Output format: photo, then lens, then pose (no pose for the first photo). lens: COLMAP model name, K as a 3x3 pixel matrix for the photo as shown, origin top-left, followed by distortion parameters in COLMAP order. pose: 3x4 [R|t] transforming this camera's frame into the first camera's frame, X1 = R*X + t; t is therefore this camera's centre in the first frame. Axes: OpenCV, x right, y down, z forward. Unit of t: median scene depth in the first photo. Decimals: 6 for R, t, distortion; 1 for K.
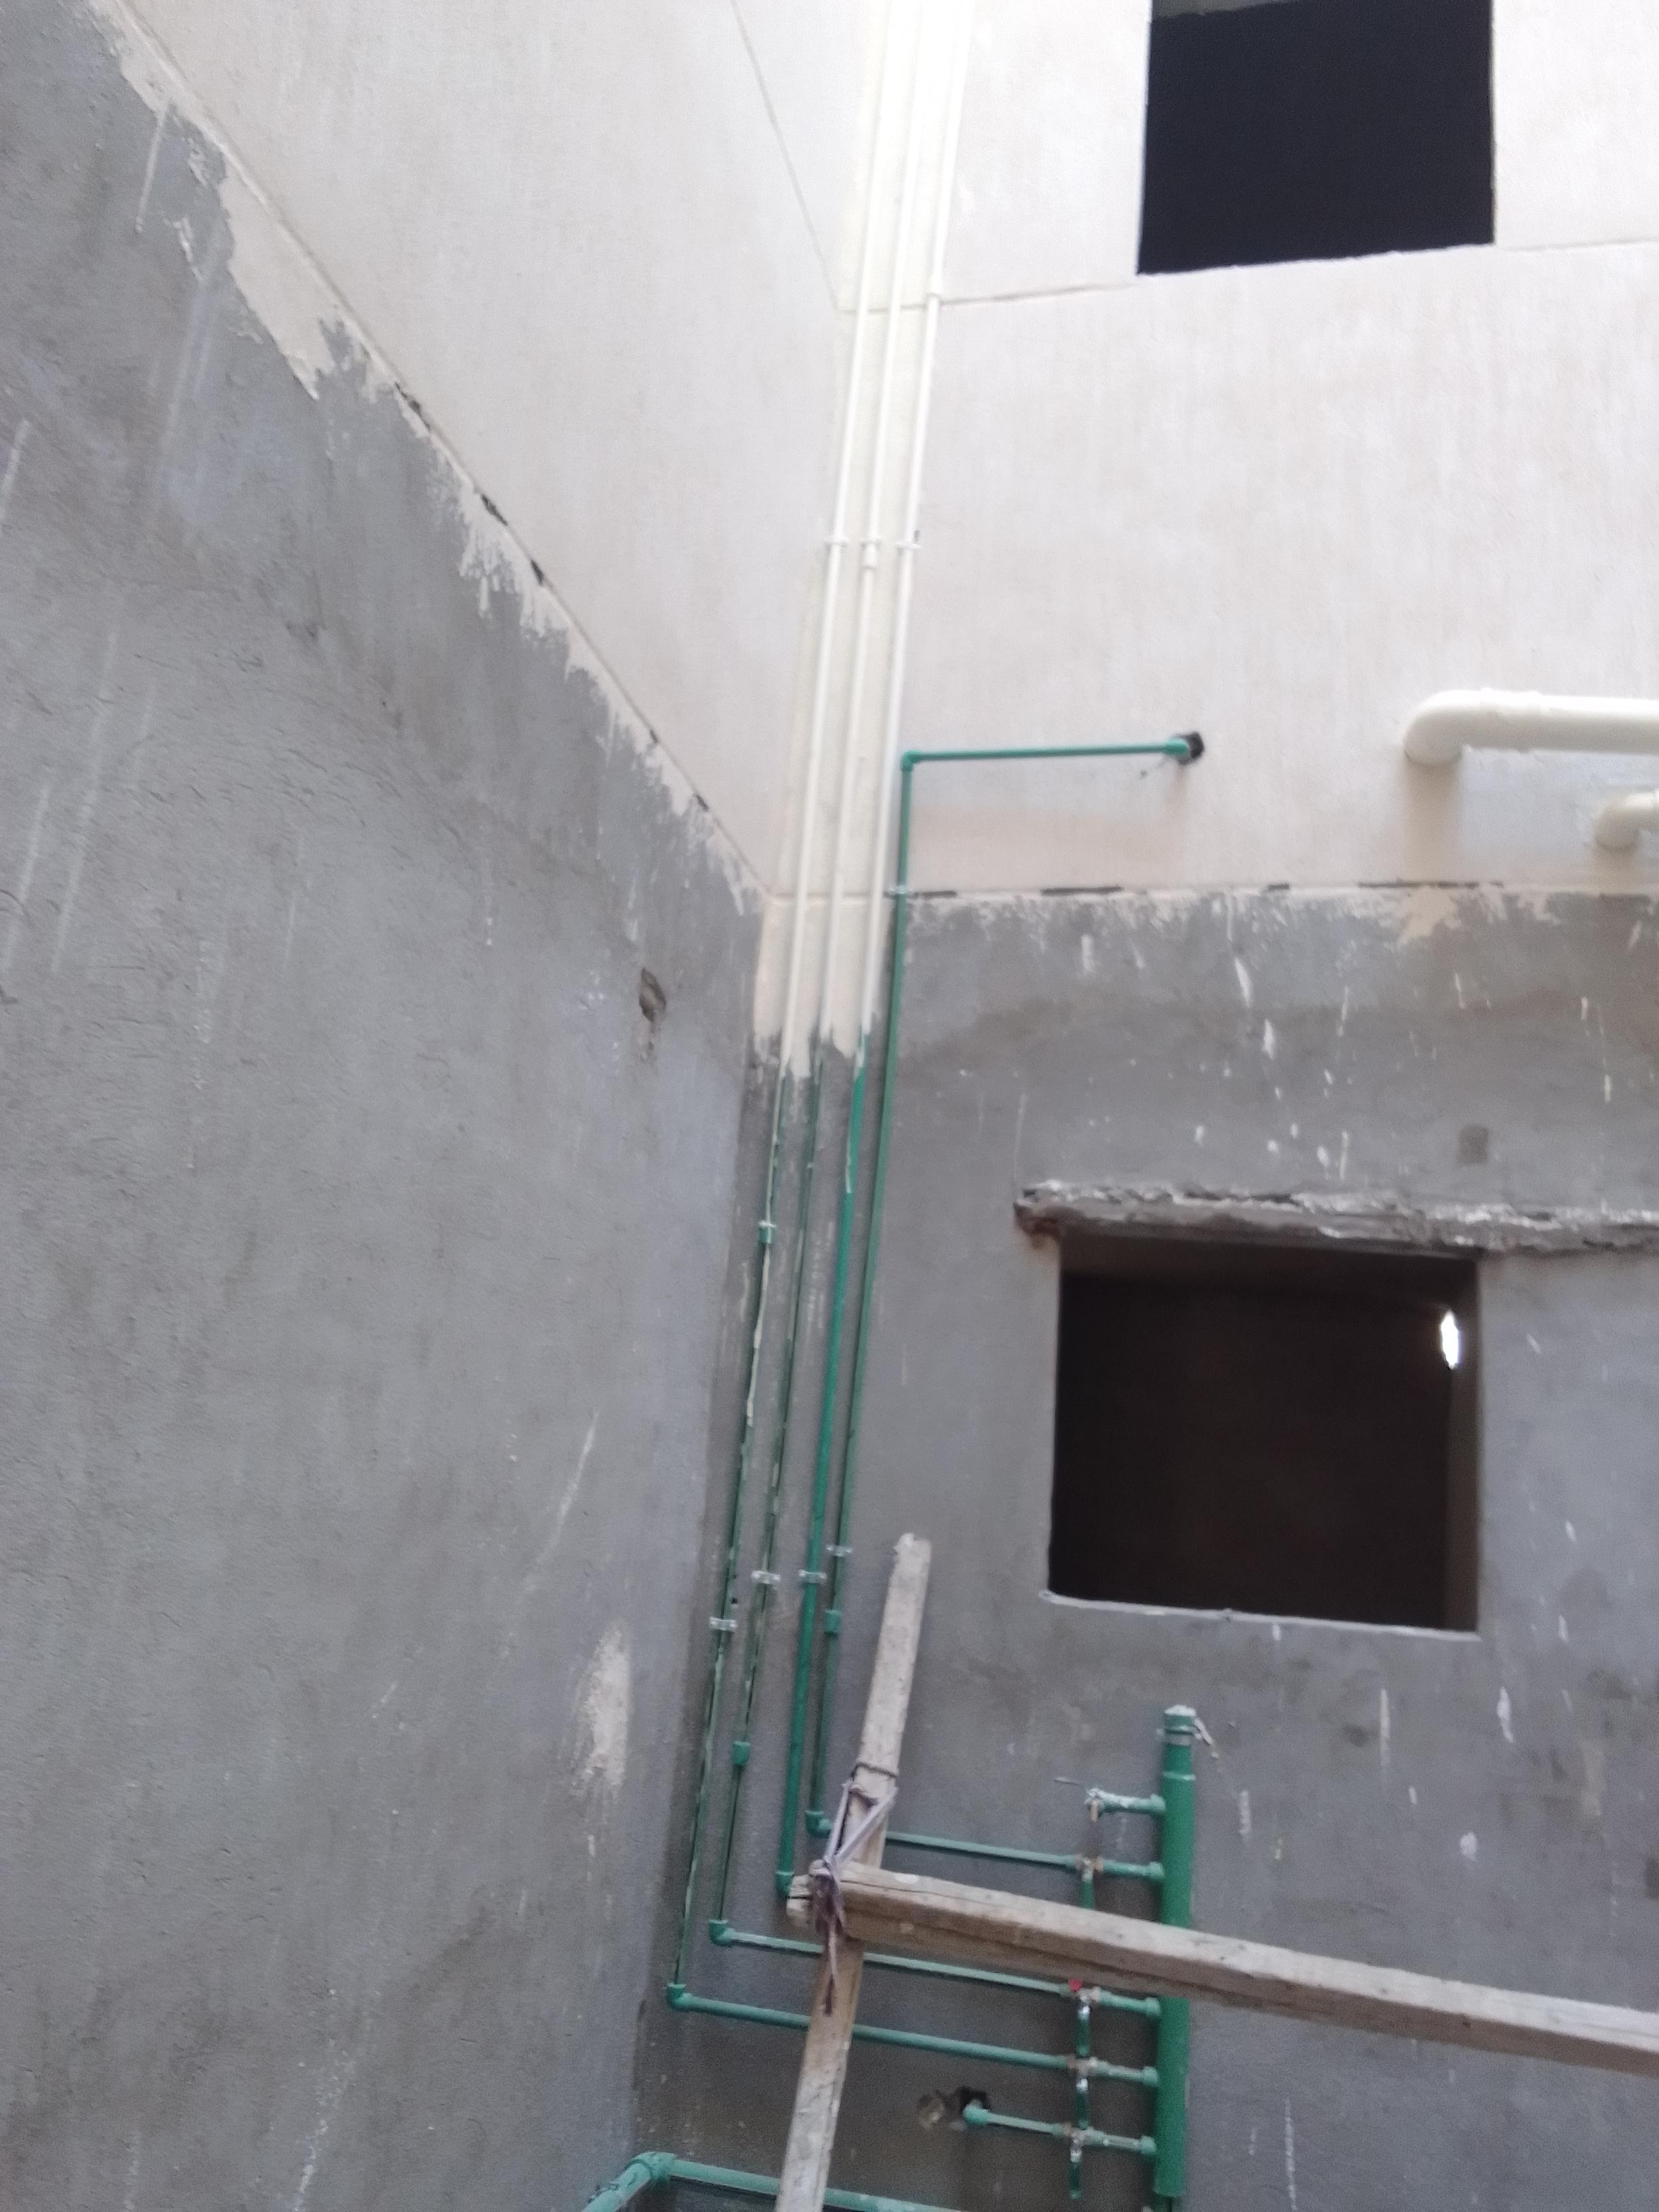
lens RADIAL K [[1702.4, 0, 800.0], [0, 1702.4, 1084.5], [0, 0, 1]] dist [0.042987, -0.081881]
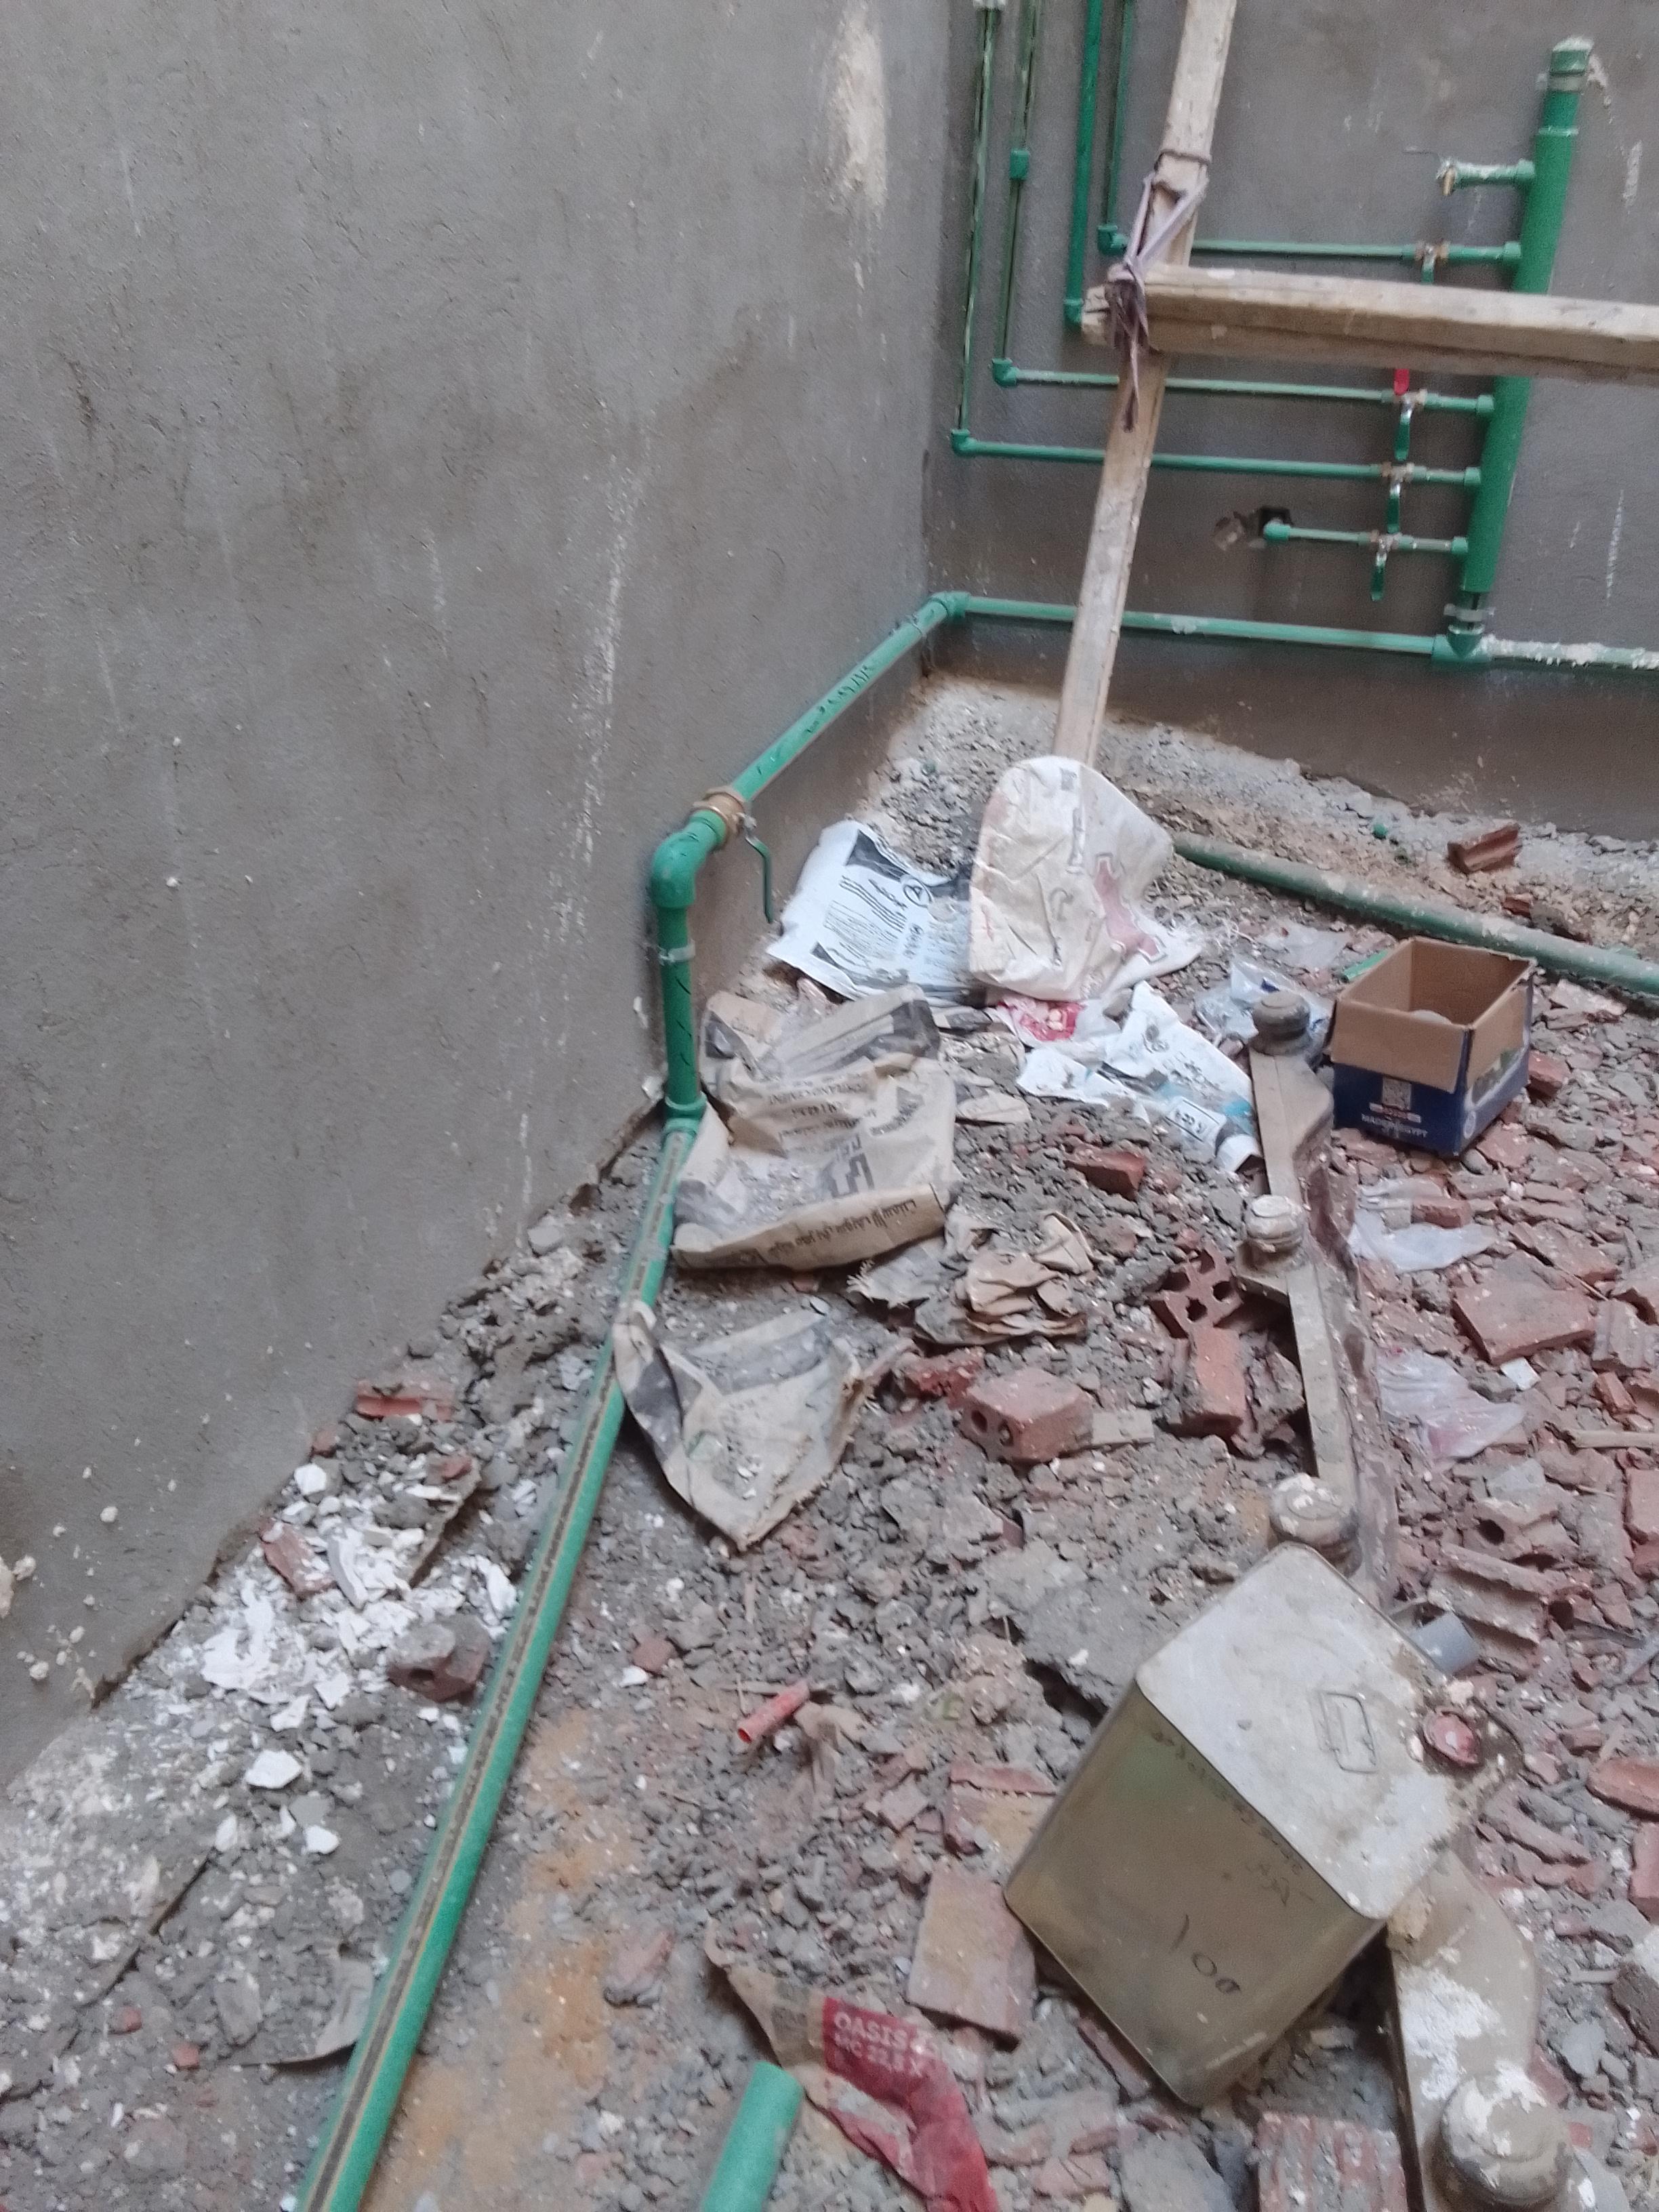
lens RADIAL K [[1702.4, 0, 800.0], [0, 1702.4, 1084.5], [0, 0, 1]] dist [0.042987, -0.081881]
pose [[0.987908, -0.024285, -0.153125, -0.025275], [0.126058, 0.700787, 0.702144, 0.109103], [0.090257, -0.712957, 0.695375, 0.074844]]
